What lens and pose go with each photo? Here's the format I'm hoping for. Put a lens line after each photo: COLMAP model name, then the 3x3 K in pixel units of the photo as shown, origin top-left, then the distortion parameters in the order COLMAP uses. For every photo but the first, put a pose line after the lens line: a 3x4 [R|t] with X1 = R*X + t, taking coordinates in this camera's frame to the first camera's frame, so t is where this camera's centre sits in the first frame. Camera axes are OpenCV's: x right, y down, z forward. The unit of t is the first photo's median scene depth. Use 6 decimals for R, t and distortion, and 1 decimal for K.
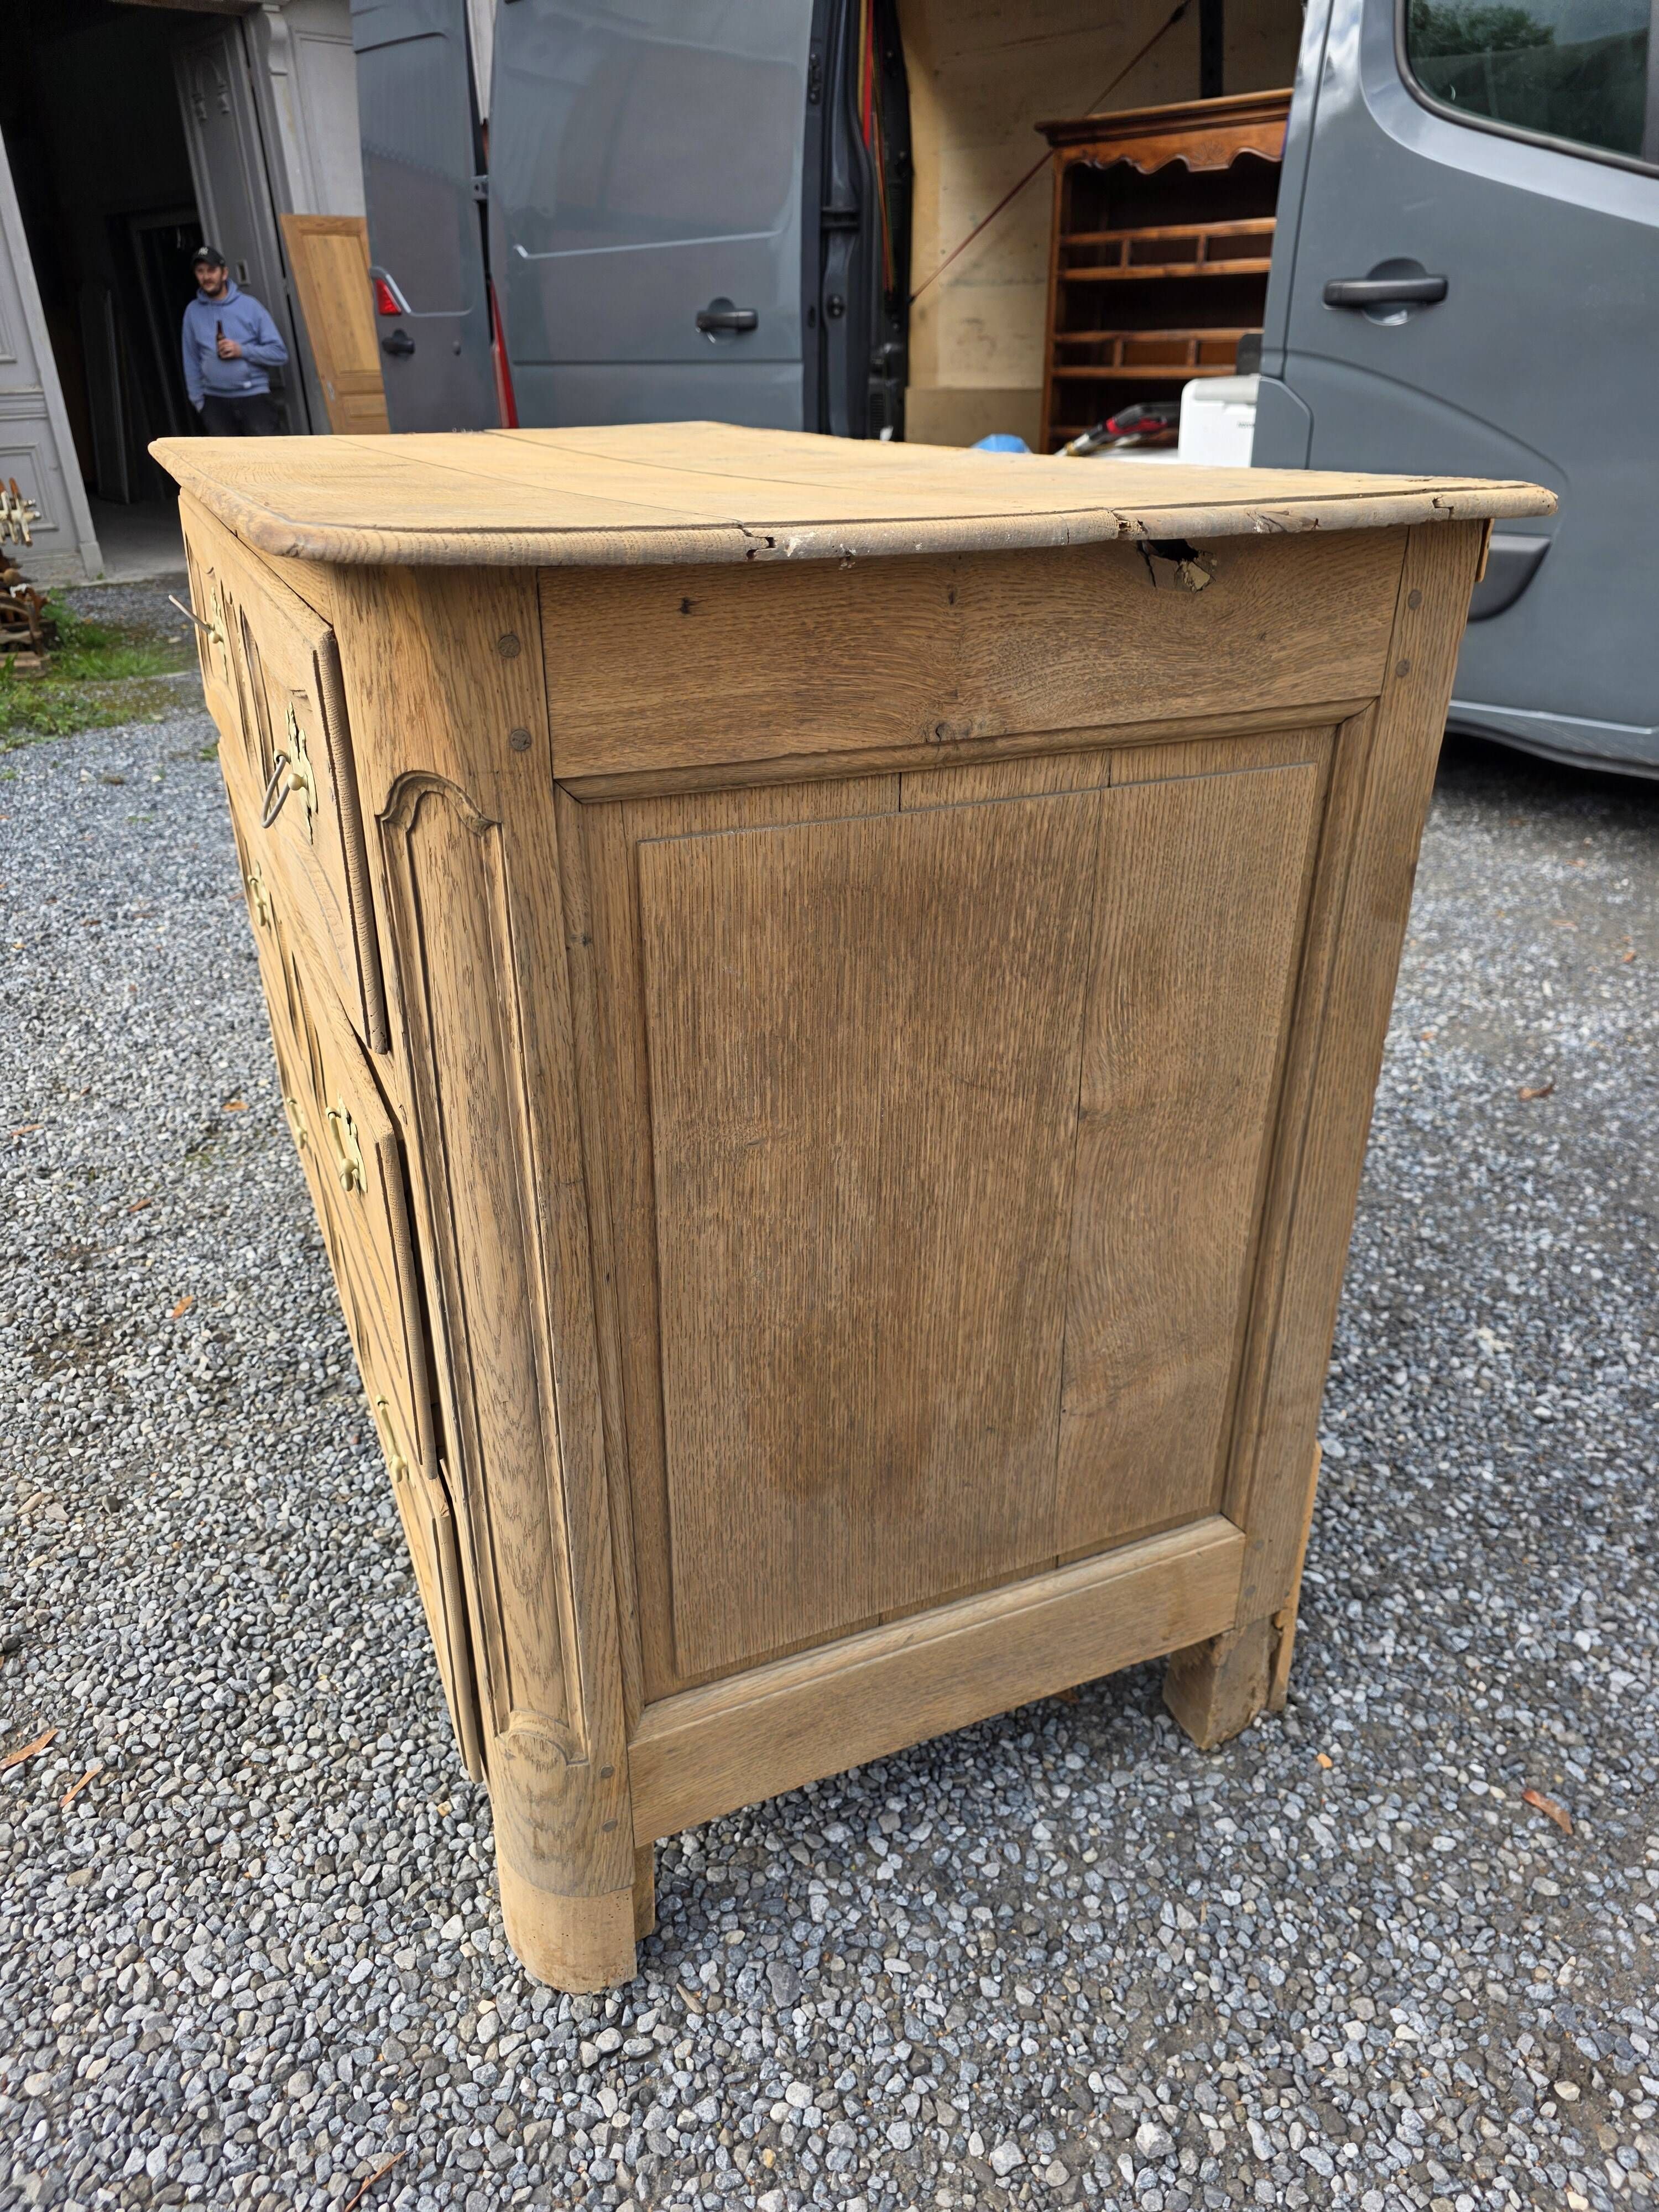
lens RADIAL K [[1509.5, 0, 820.6], [0, 1509.5, 1097.1], [0, 0, 1]] dist [0.021649, -0.012305]
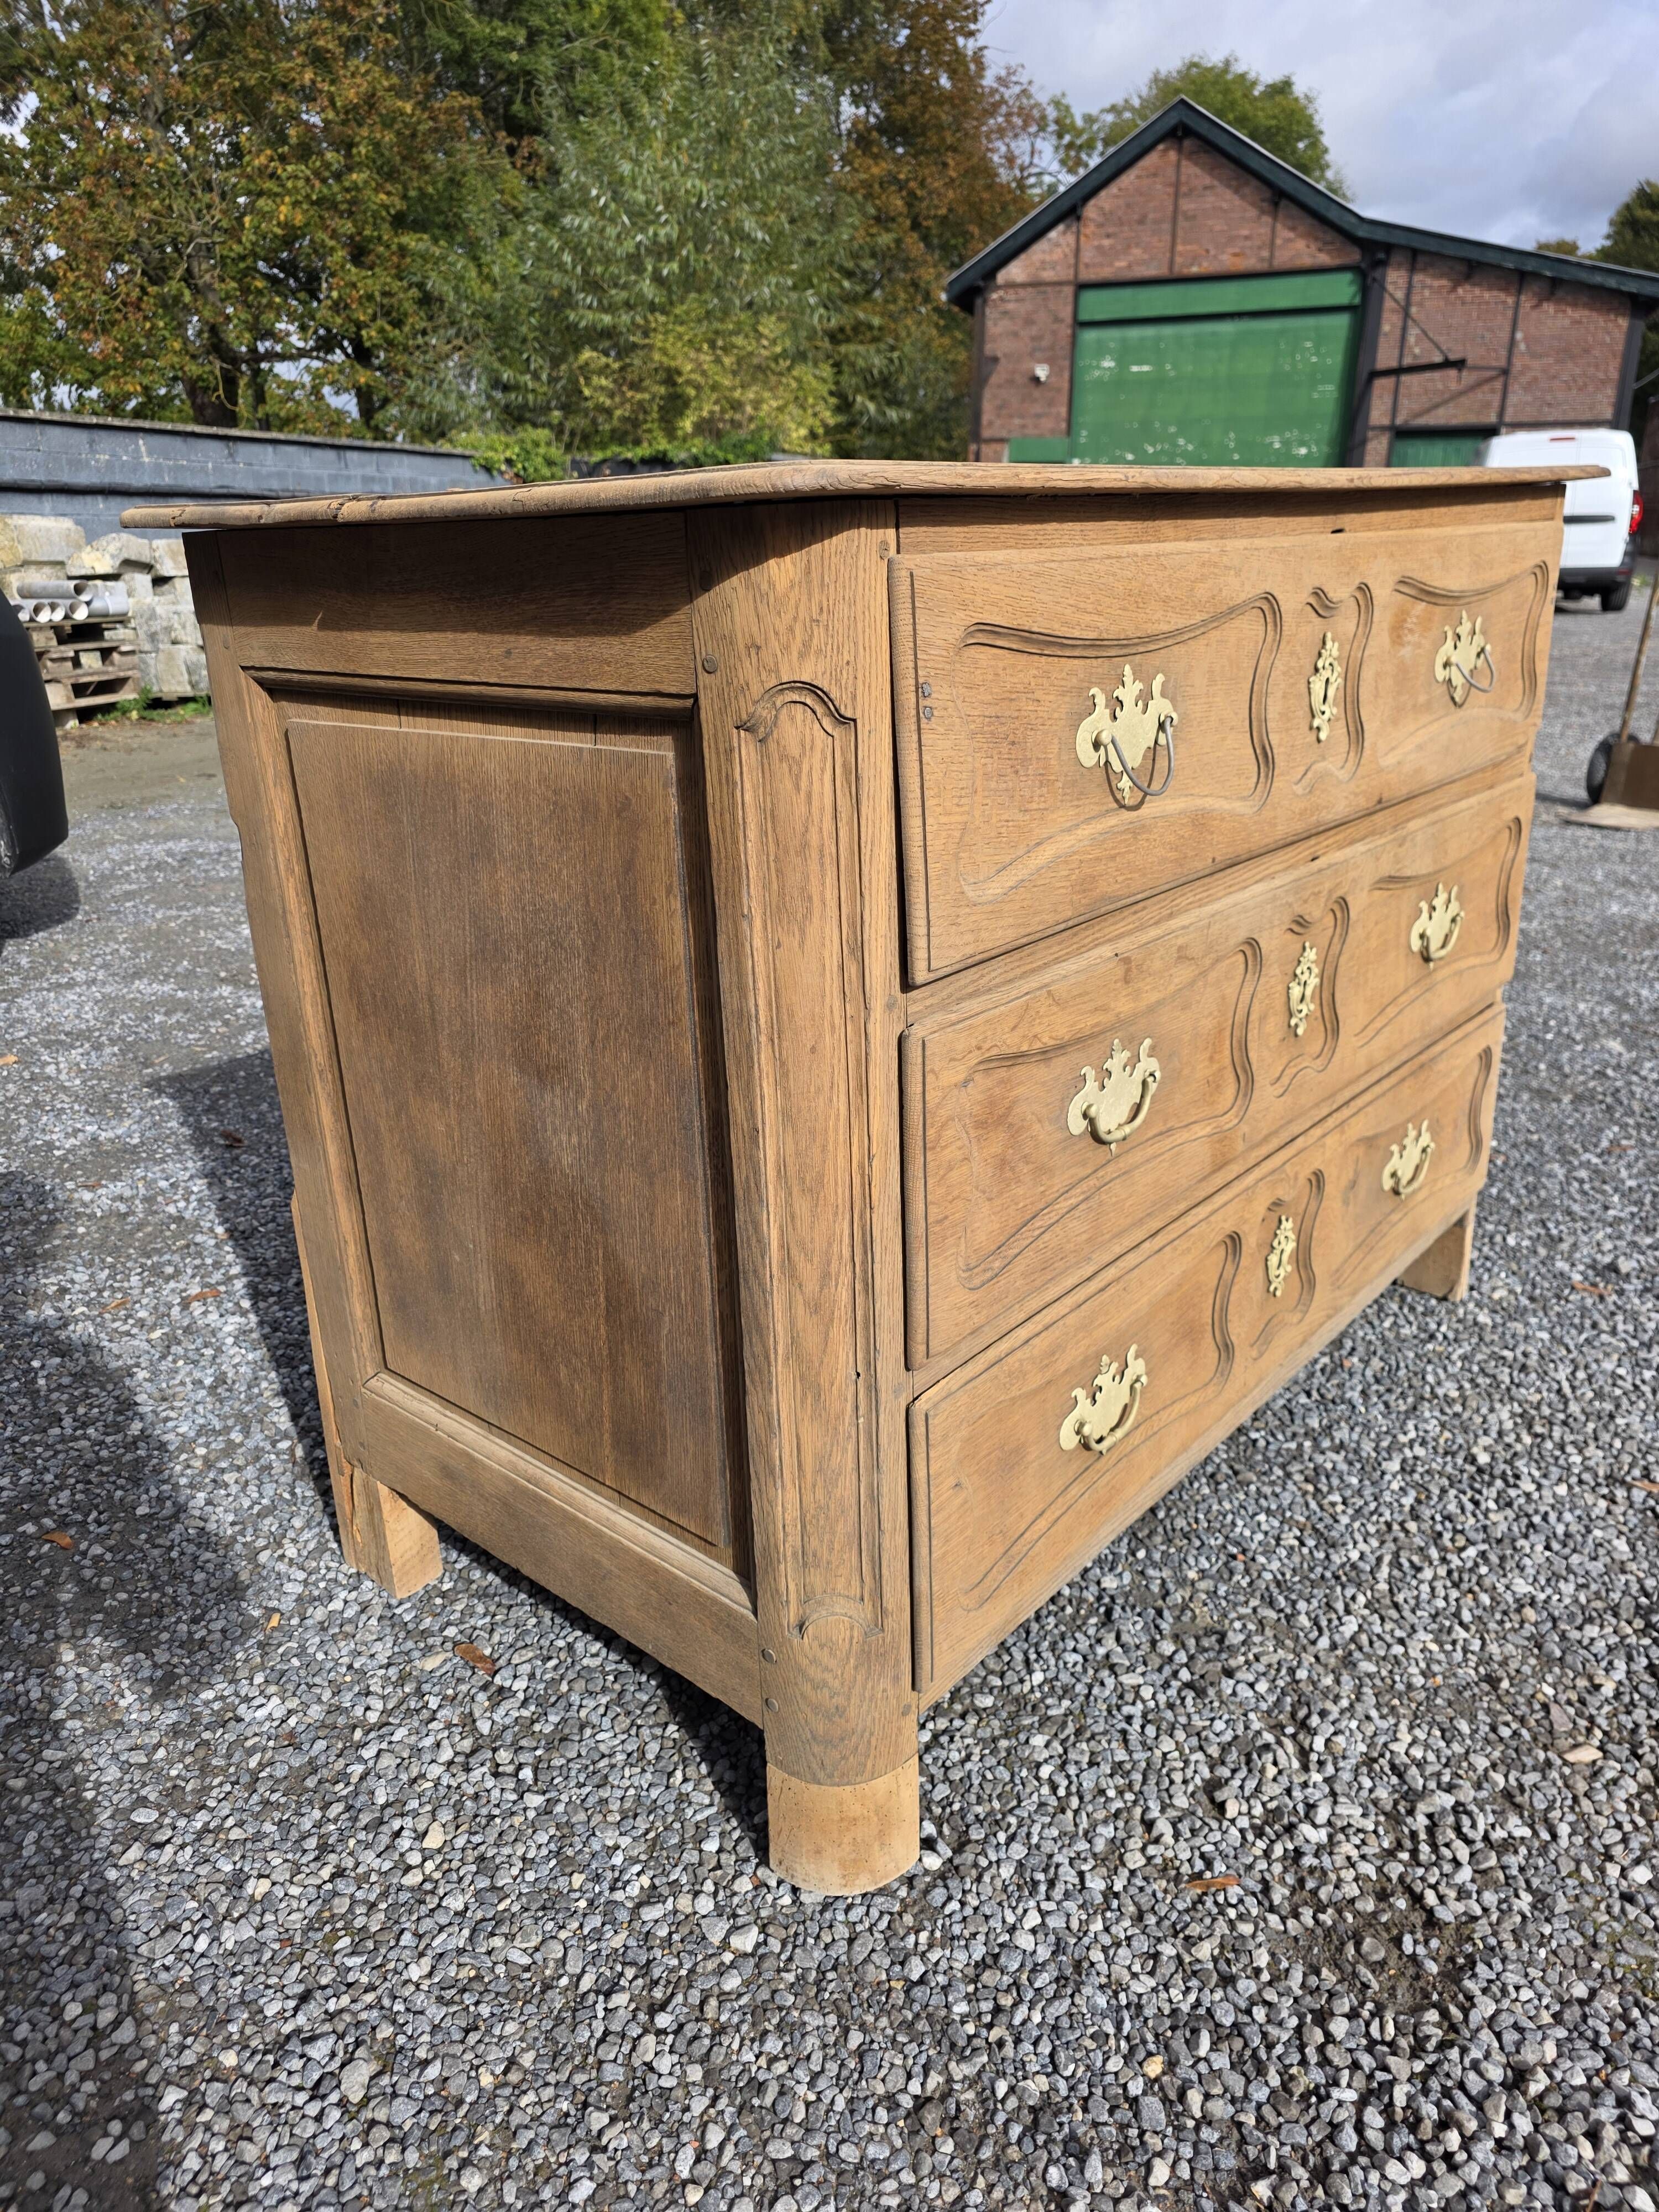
lens RADIAL K [[1487.1, 0, 815.8], [0, 1487.1, 1094.4], [0, 0, 1]] dist [0.032836, -0.022394]
pose [[-0.417223, -0.294127, 0.859892, -1.279473], [0.429685, 0.769901, 0.471830, -0.737828], [-0.800809, 0.566341, -0.194838, 1.767143]]
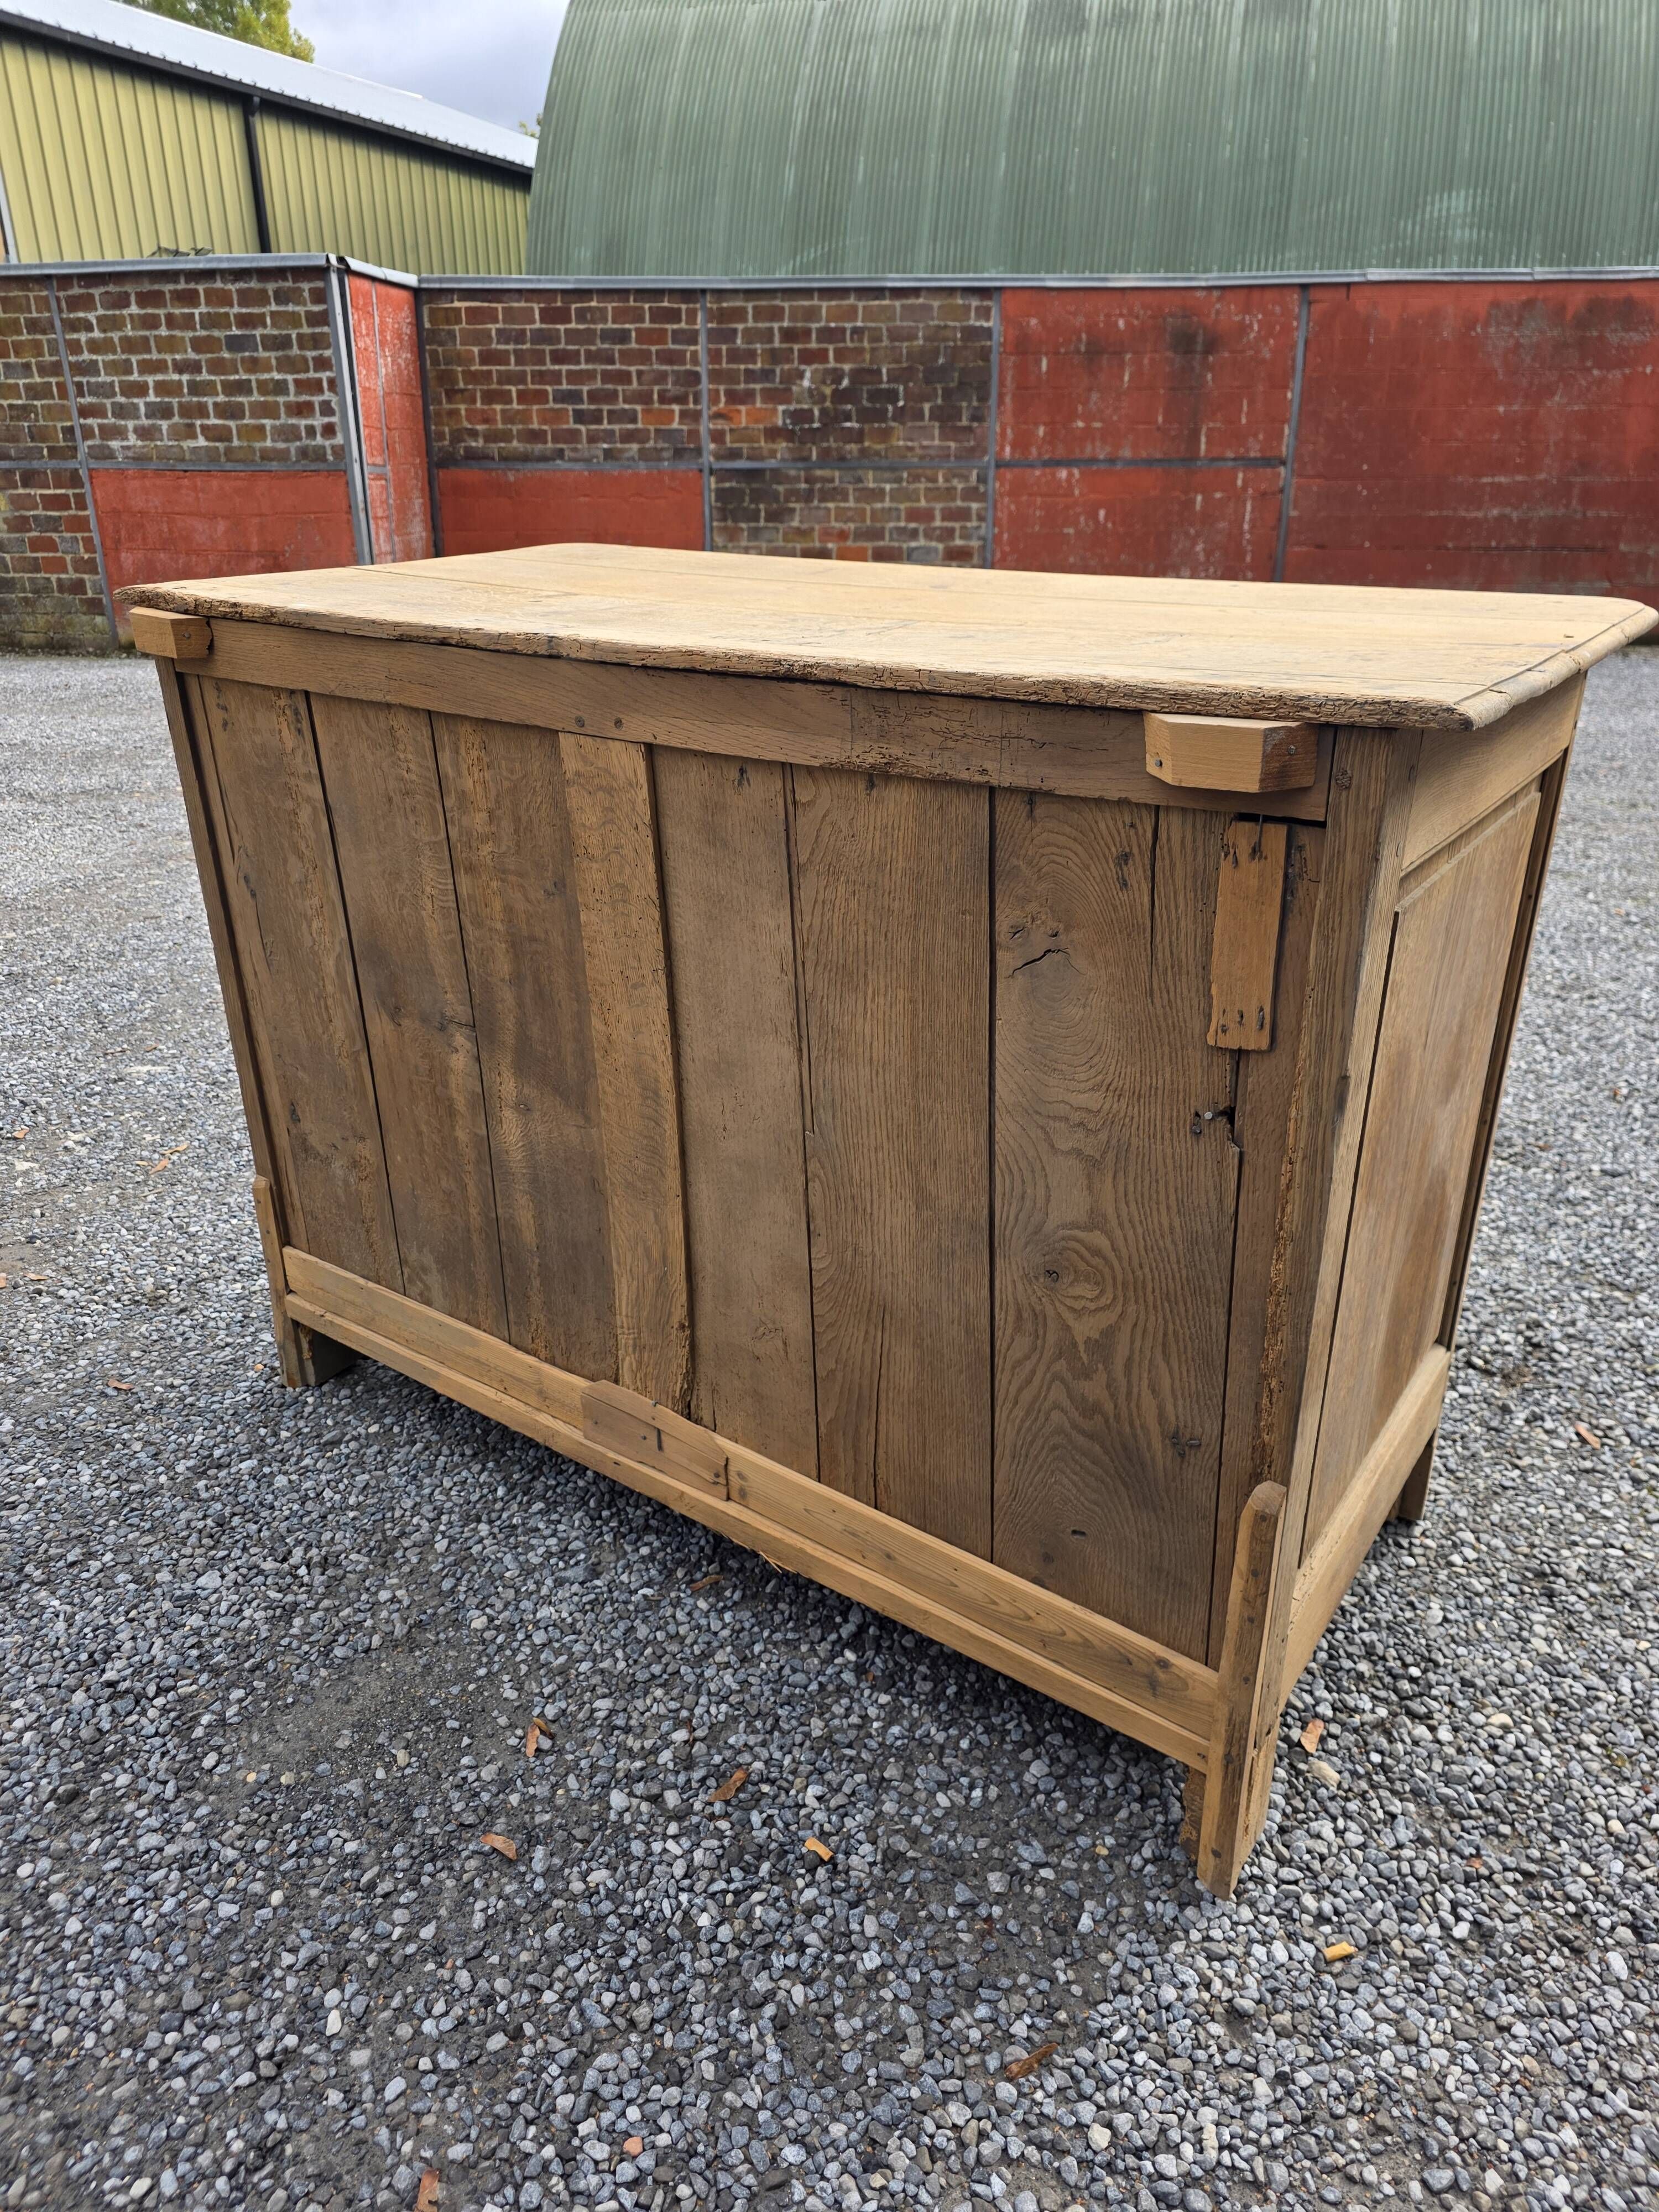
lens RADIAL K [[1506.6, 0, 827.4], [0, 1506.6, 1087.3], [0, 0, 1]] dist [0.011715, -0.010300]
pose [[-0.859039, 0.209405, -0.467121, 0.531214], [-0.219618, 0.673504, 0.705805, -1.085047], [0.462407, 0.708902, -0.532577, 2.104789]]
